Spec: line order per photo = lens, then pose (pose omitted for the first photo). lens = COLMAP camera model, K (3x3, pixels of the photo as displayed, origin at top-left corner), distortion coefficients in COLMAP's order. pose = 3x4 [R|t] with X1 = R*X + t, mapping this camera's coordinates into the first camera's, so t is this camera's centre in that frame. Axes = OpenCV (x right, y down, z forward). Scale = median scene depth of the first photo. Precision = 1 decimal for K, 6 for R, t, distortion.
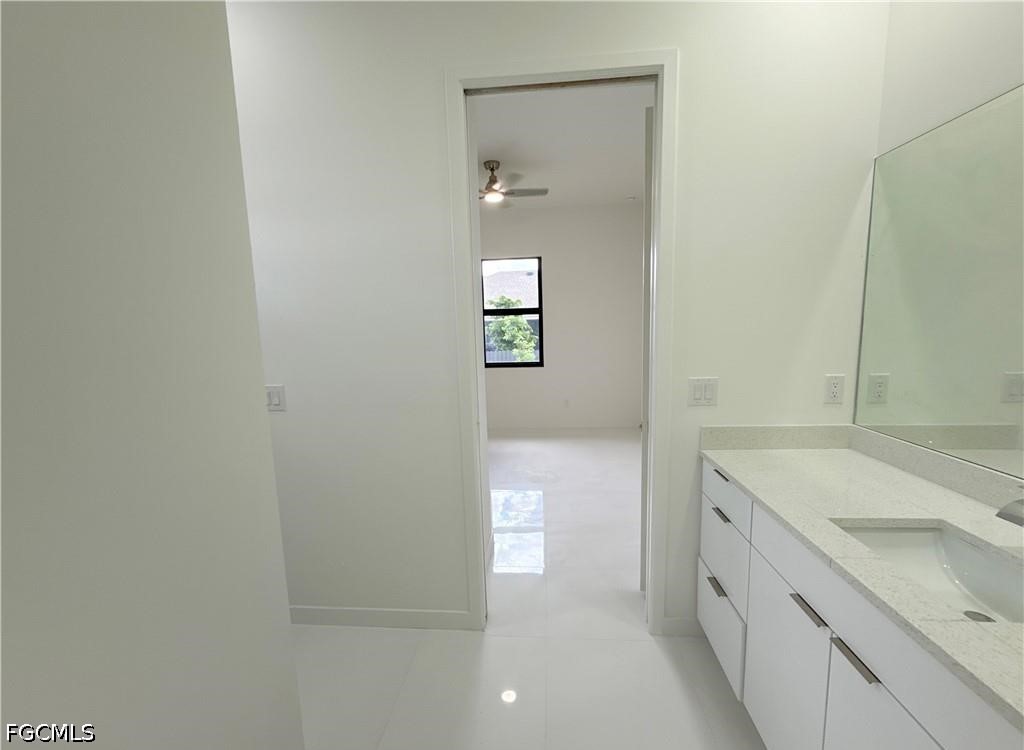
lens RADIAL K [[431.6, 0, 512.4], [0, 431.6, 383.9], [0, 0, 1]] dist [0.000792, 0.000579]
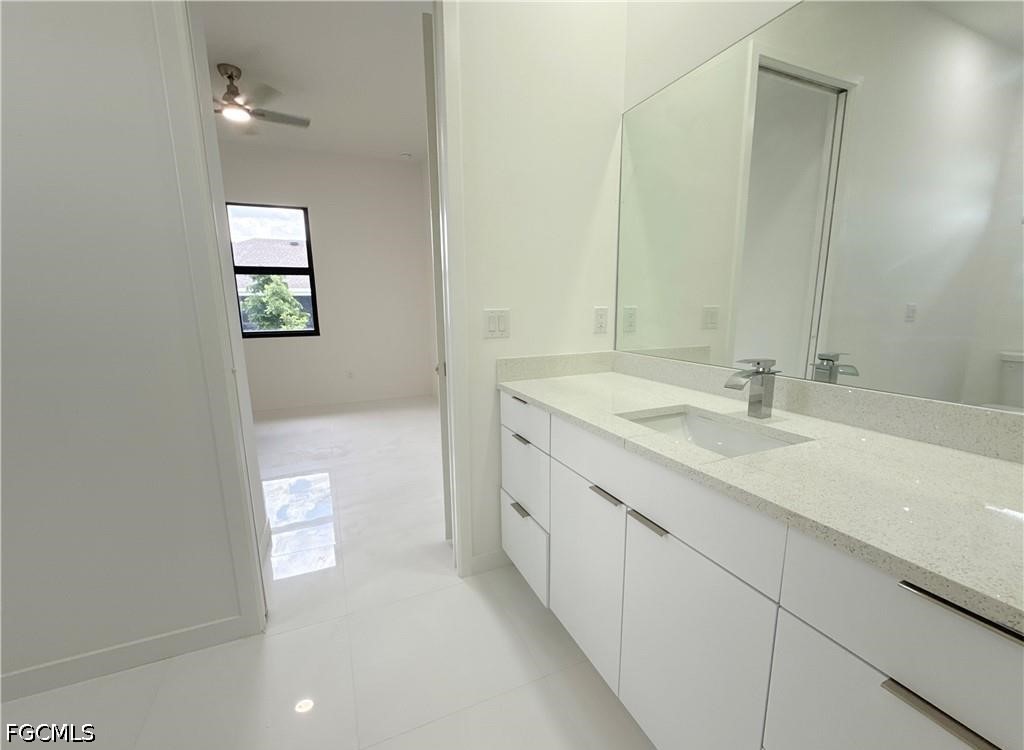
lens RADIAL K [[431.6, 0, 512.4], [0, 431.6, 383.9], [0, 0, 1]] dist [0.000792, 0.000579]
pose [[0.880760, -0.069174, 0.468483, -0.003729], [0.050742, 0.997364, 0.051870, 0.089280], [-0.470836, -0.021914, 0.881949, 0.082773]]
